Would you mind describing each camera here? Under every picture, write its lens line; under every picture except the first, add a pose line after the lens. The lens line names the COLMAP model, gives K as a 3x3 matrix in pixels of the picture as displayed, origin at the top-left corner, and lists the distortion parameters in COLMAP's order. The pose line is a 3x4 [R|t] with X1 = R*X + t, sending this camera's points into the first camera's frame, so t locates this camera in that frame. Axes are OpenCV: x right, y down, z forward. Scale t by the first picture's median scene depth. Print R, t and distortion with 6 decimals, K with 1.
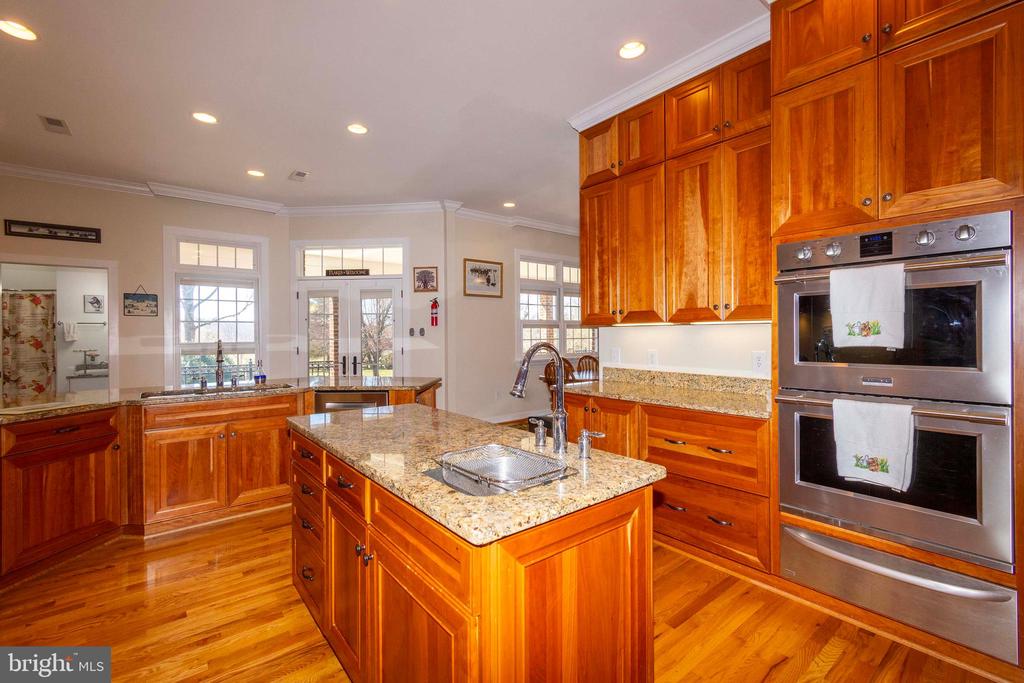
lens RADIAL K [[452.1, 0, 515.3], [0, 452.1, 335.2], [0, 0, 1]] dist [0.000427, -0.000156]
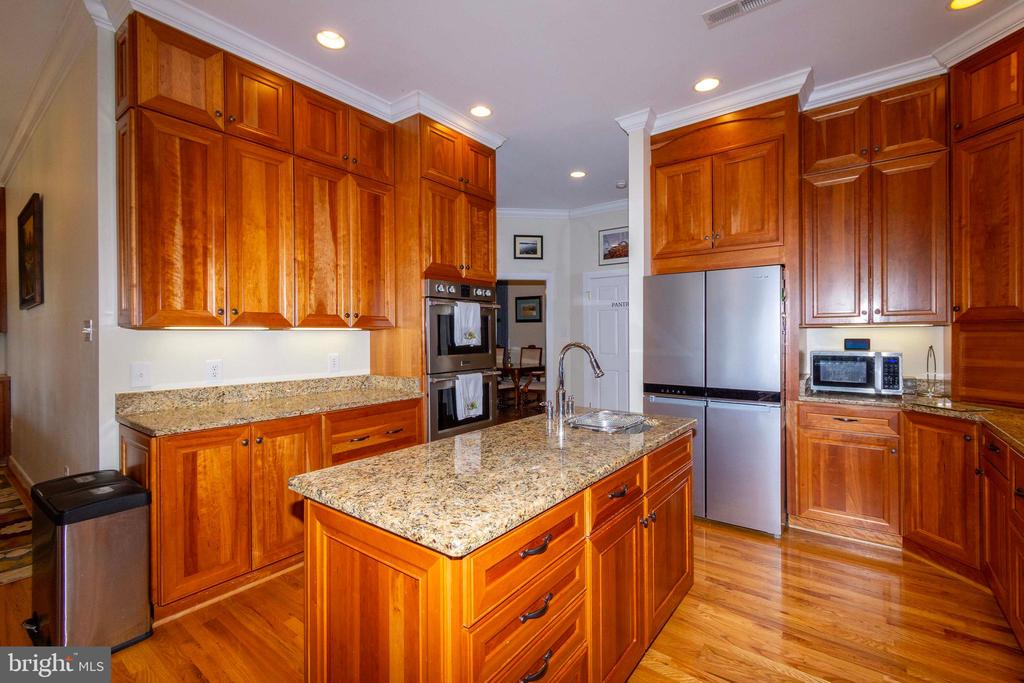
lens RADIAL K [[452.1, 0, 515.3], [0, 452.1, 335.2], [0, 0, 1]] dist [0.000427, -0.000156]
pose [[-0.236679, 0.005056, 0.971575, -0.877871], [0.008726, 0.999957, -0.003078, -0.006289], [-0.971549, 0.007749, -0.236713, 1.004462]]
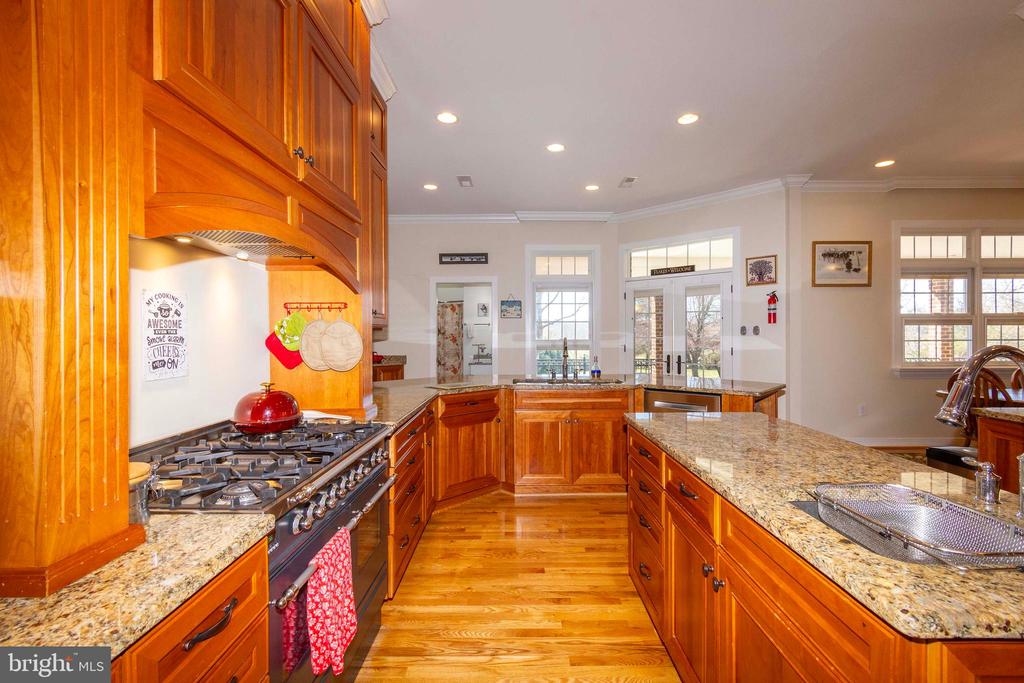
lens RADIAL K [[452.1, 0, 515.3], [0, 452.1, 335.2], [0, 0, 1]] dist [0.000427, -0.000156]
pose [[0.780596, 0.005252, -0.625014, -0.034417], [-0.003290, 0.999985, 0.004293, -0.000112], [0.625027, -0.001294, 0.780602, 0.021903]]
